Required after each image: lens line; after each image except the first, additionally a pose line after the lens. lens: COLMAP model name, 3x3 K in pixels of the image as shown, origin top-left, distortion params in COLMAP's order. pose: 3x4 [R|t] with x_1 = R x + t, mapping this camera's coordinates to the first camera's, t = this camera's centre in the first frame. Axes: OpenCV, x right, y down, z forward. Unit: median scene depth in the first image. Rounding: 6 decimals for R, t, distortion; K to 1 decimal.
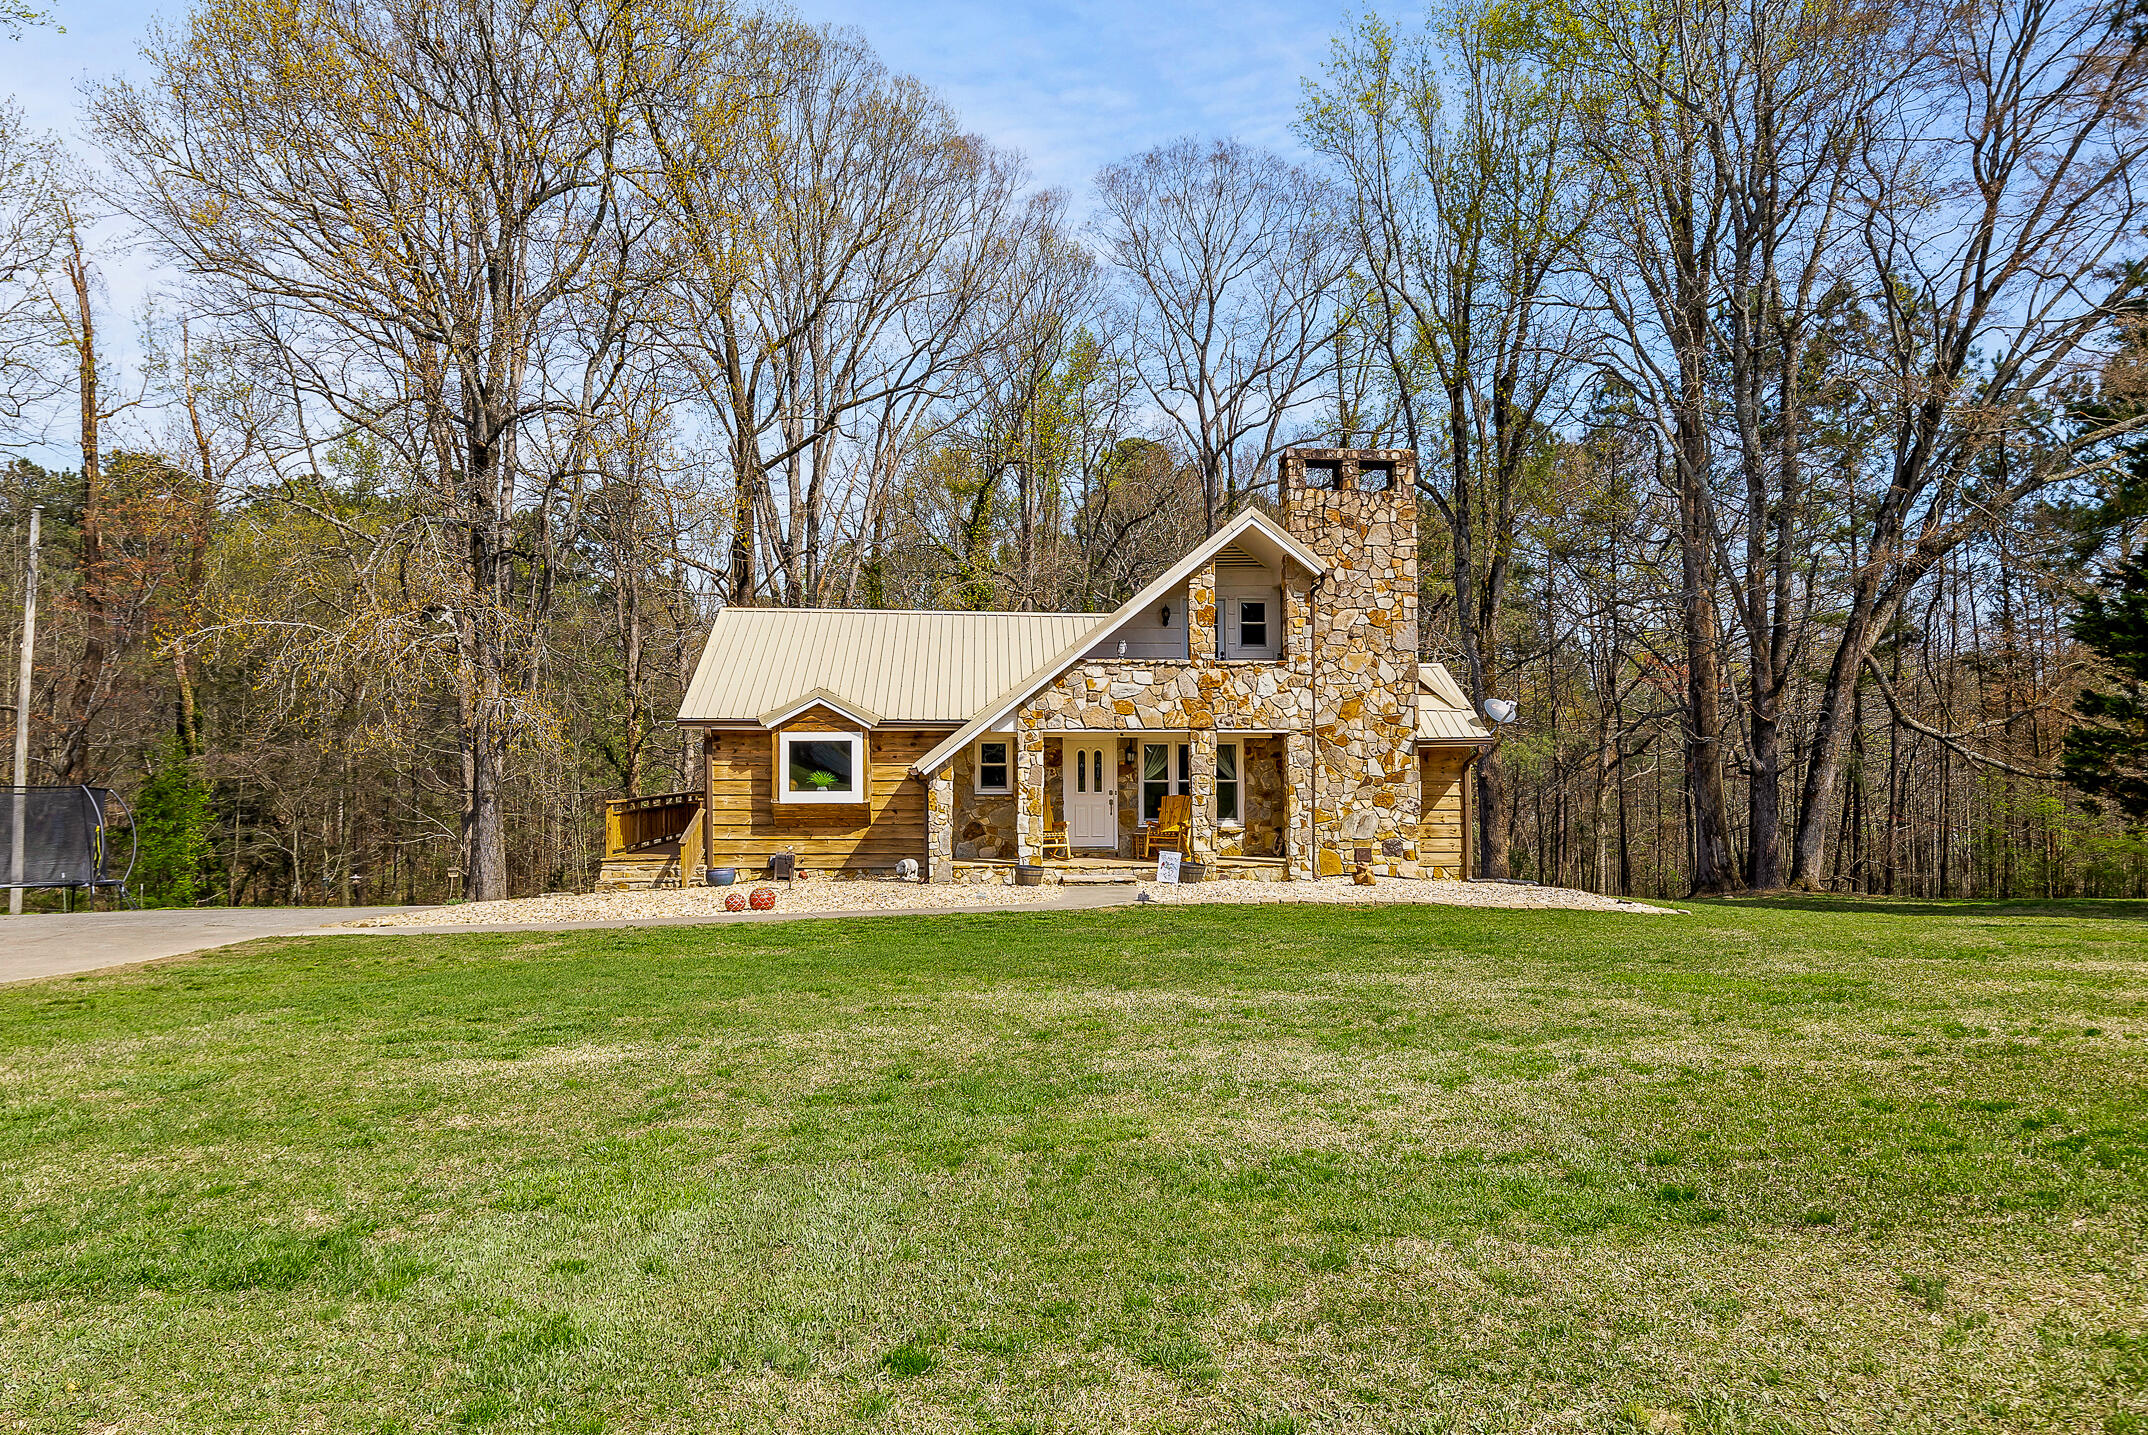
lens RADIAL K [[1373.6, 0, 1073.4], [0, 1373.6, 720.6], [0, 0, 1]] dist [0.000423, -0.000219]
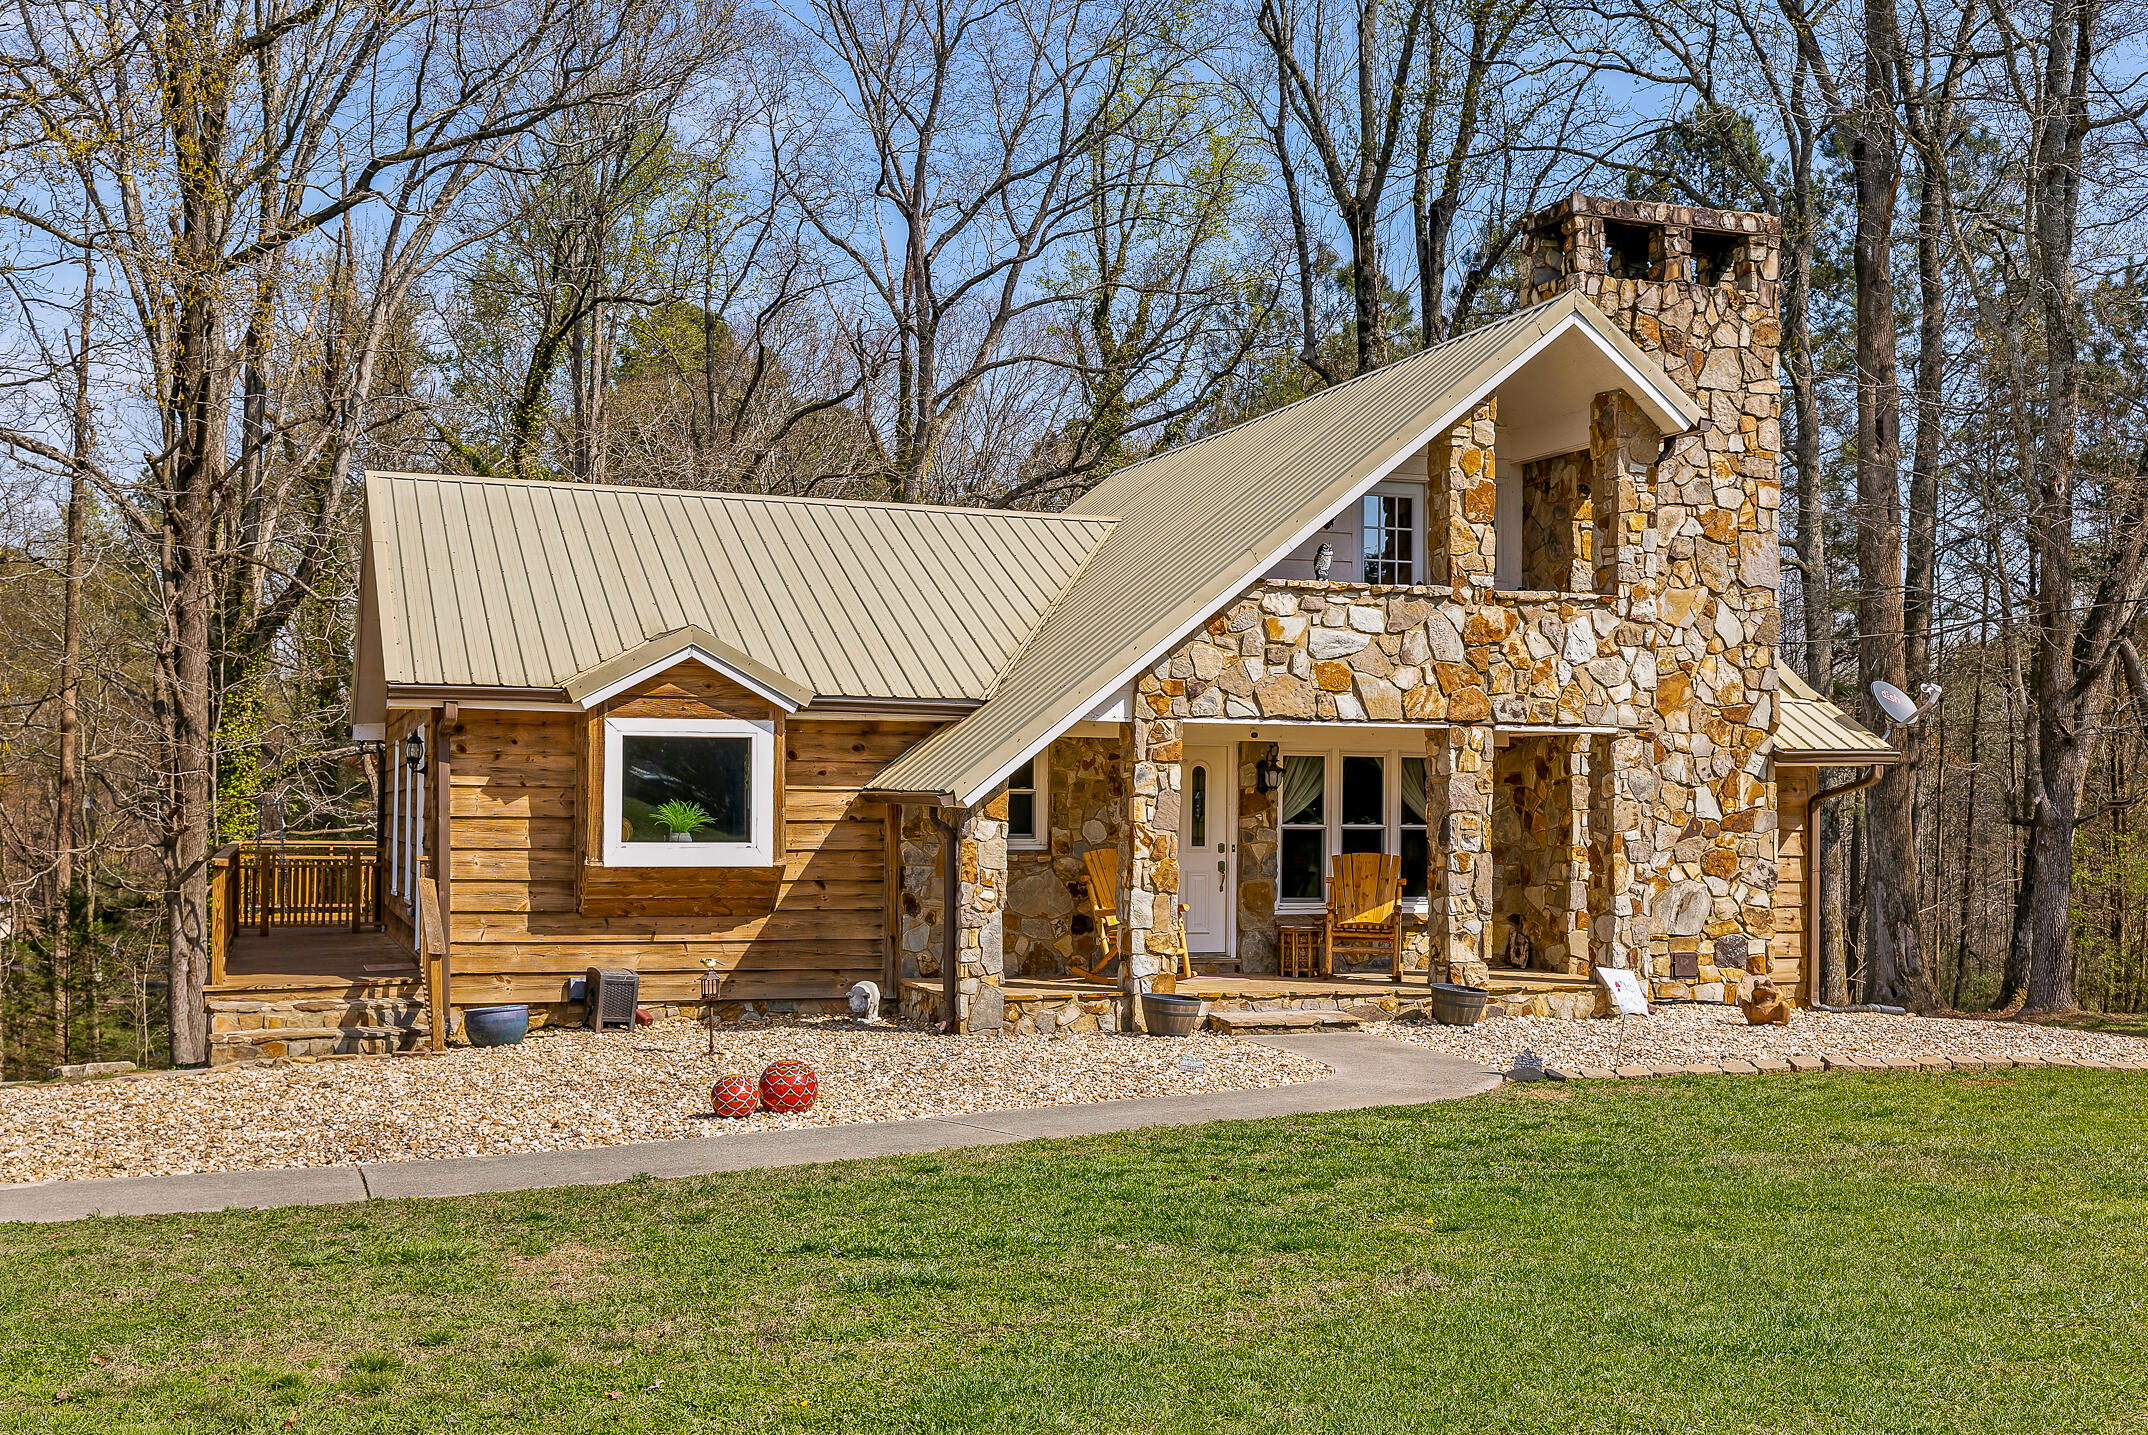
lens RADIAL K [[2141.0, 0, 1085.3], [0, 2141.0, 784.4], [0, 0, 1]] dist [0.021606, 0.000000]
pose [[0.977282, 0.010047, 0.211704, -0.205574], [-0.014286, 0.999727, 0.018506, 0.015422], [-0.211460, -0.021110, 0.977159, 0.239922]]
